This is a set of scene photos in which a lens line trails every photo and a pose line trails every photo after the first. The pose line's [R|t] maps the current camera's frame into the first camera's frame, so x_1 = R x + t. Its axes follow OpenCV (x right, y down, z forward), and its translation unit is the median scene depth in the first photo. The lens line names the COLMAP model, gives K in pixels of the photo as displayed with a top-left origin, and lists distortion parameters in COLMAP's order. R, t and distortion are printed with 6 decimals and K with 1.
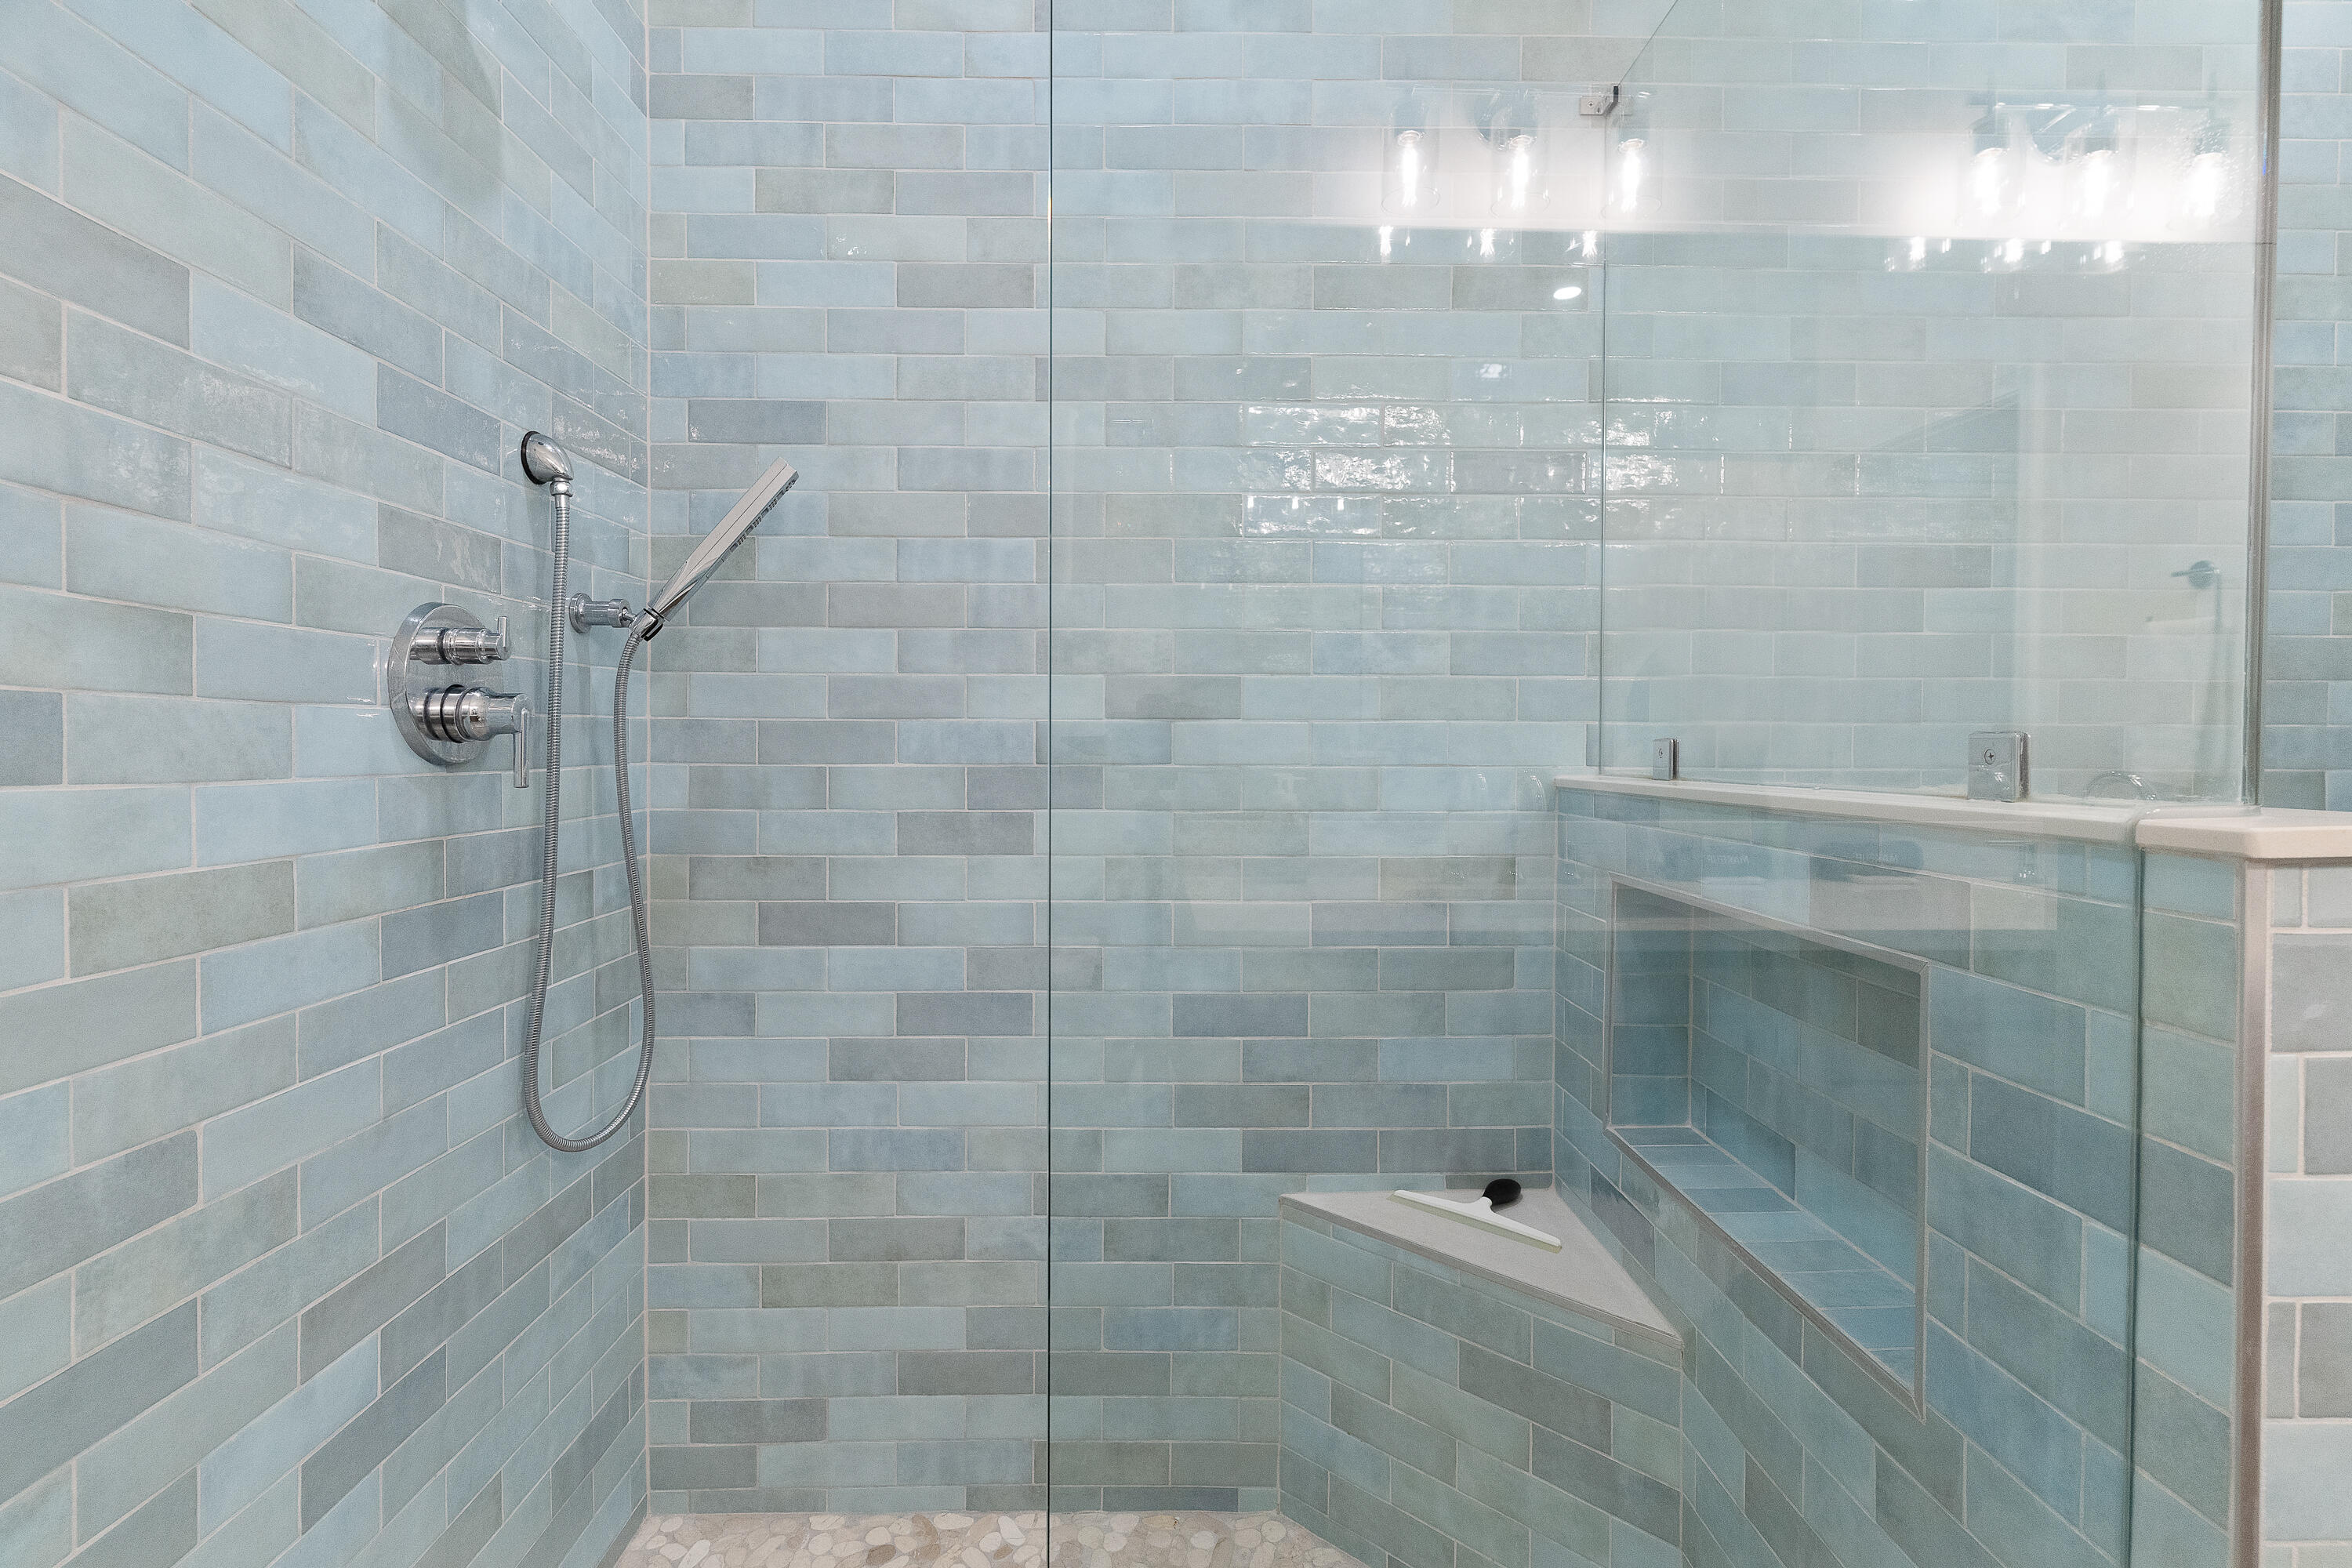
lens RADIAL K [[1112.0, 0, 1185.2], [0, 1112.0, 765.5], [0, 0, 1]] dist [-0.005716, 0.000135]
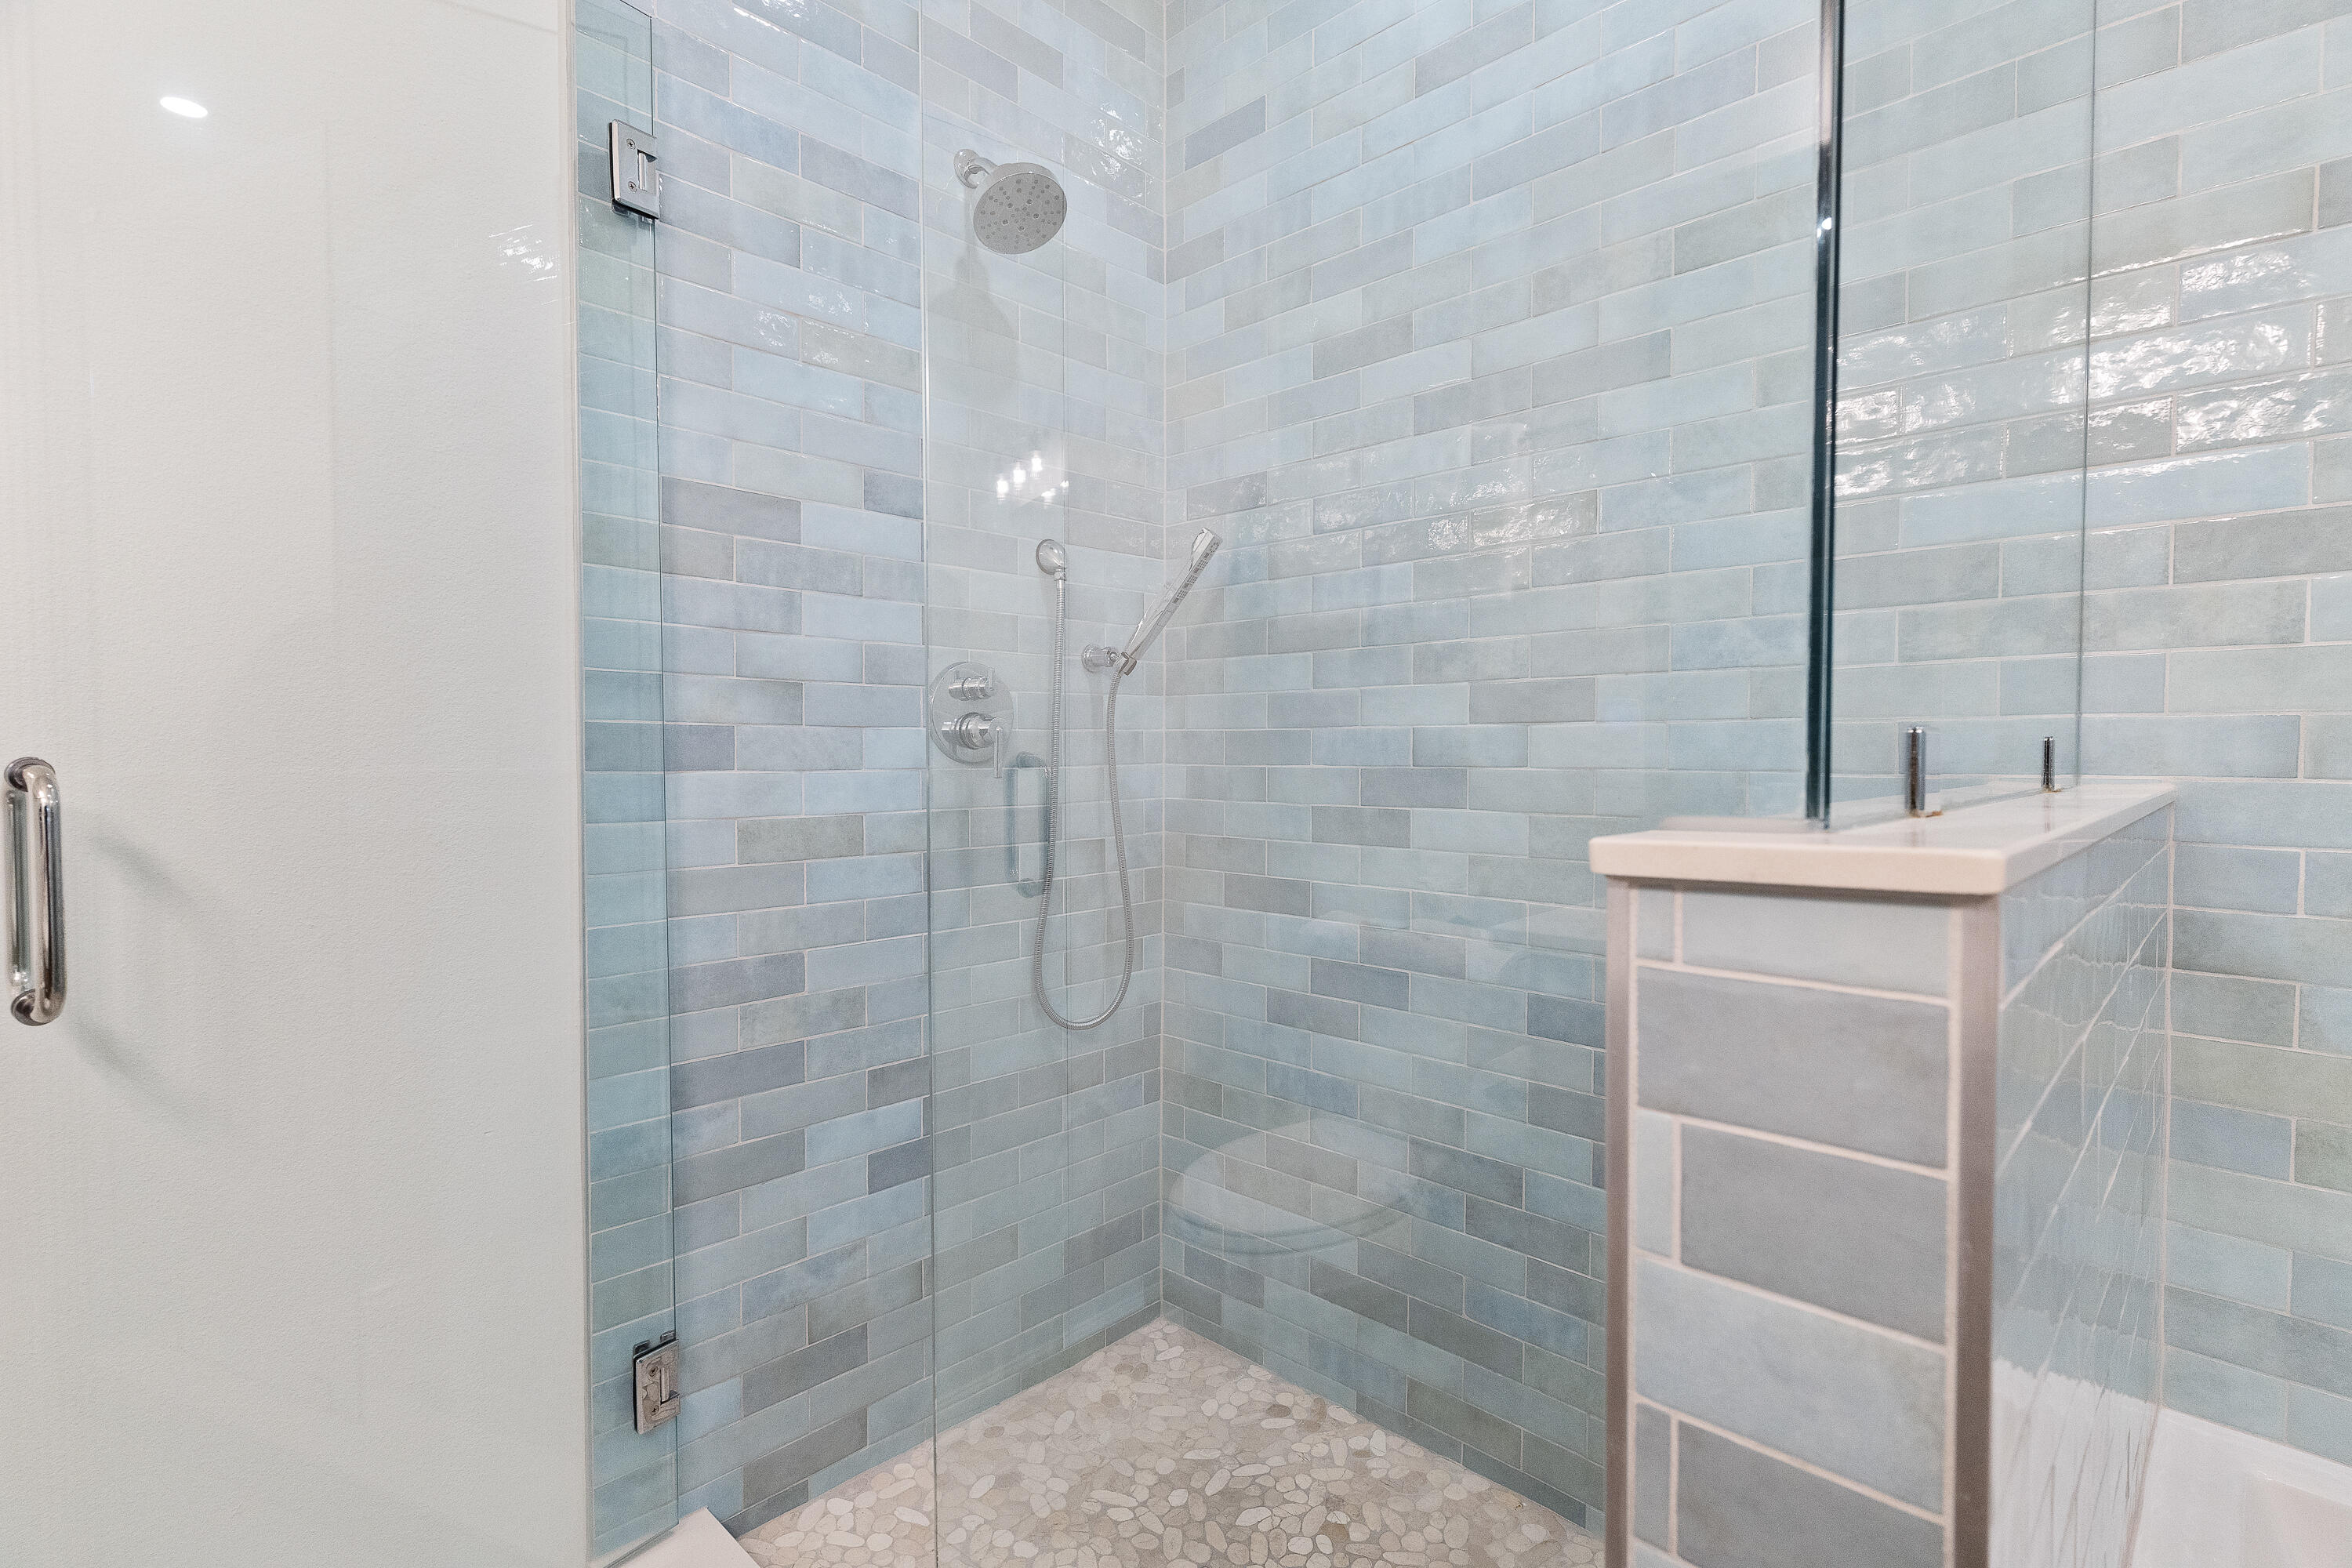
lens RADIAL K [[1110.8, 0, 1176.0], [0, 1110.8, 784.0], [0, 0, 1]] dist [-0.010499, -0.000109]
pose [[0.705692, 0.017556, -0.708302, 0.486573], [-0.009369, 0.999837, 0.015447, 0.001452], [0.708457, -0.004265, 0.705741, 0.056986]]
